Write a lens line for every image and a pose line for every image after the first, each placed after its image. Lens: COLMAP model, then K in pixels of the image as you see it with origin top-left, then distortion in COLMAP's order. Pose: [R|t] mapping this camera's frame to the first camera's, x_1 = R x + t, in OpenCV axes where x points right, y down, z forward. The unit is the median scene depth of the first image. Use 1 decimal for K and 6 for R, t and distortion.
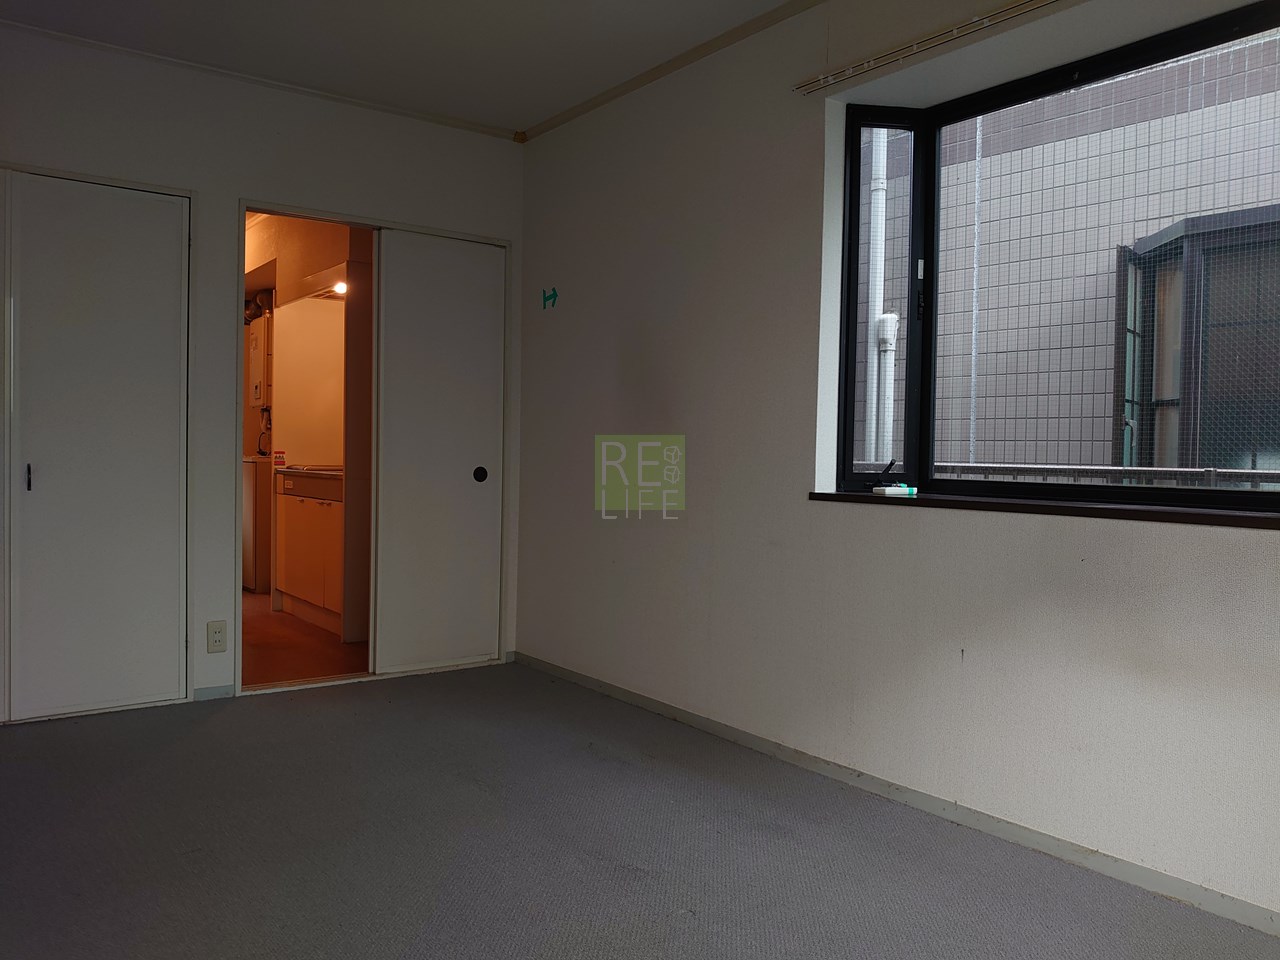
lens RADIAL K [[1006.9, 0, 640.0], [0, 1006.9, 480.0], [0, 0, 1]] dist [0.022322, -0.065596]
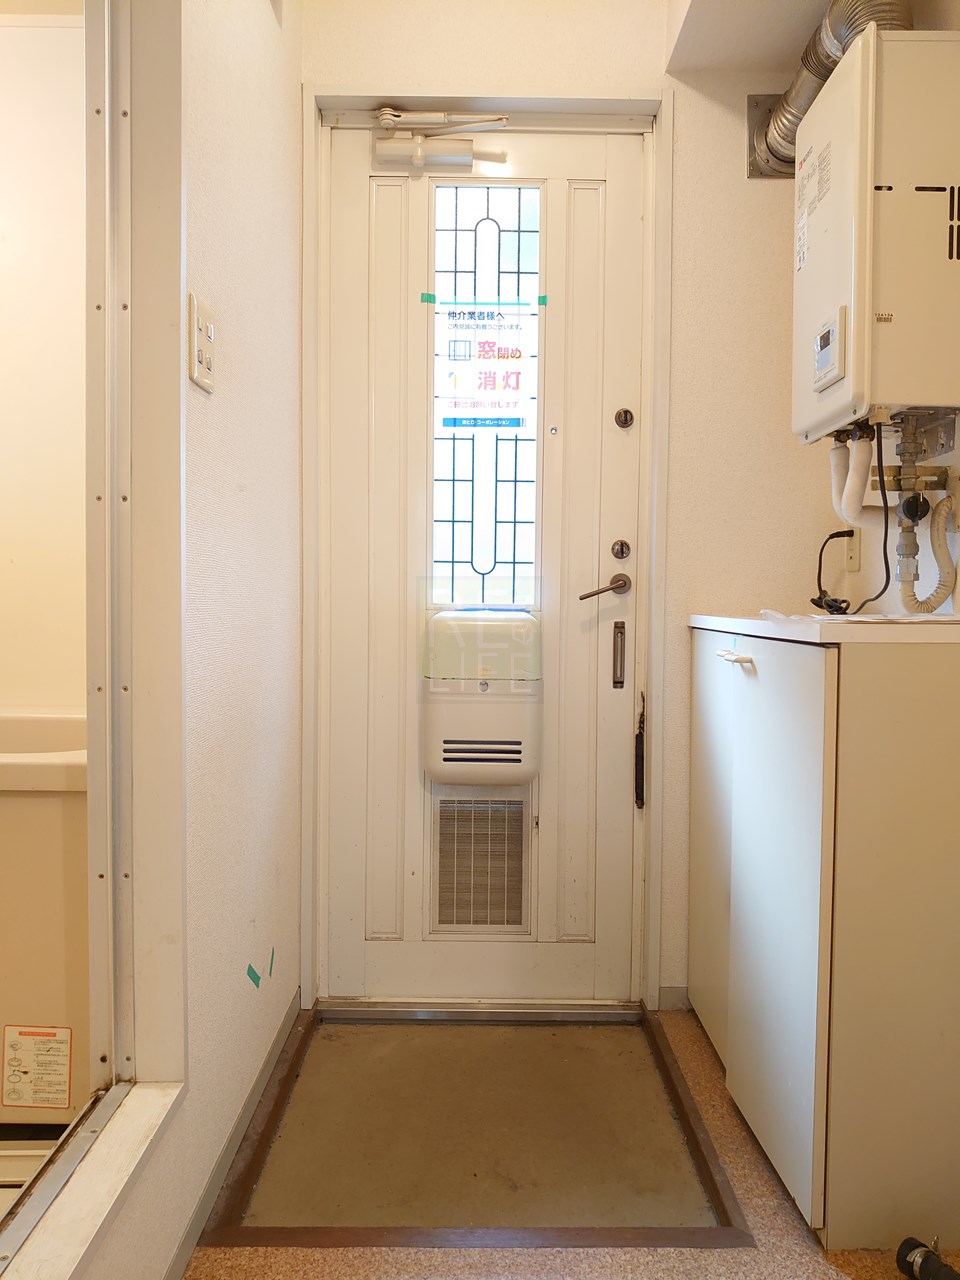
lens RADIAL K [[1006.9, 0, 493.7], [0, 1006.9, 639.8], [0, 0, 1]] dist [0.022322, -0.065596]
pose [[0.818800, 0.012603, -0.573941, -0.296192], [-0.010049, 0.999920, 0.007621, -0.018615], [0.573991, -0.000473, 0.818861, 0.731338]]
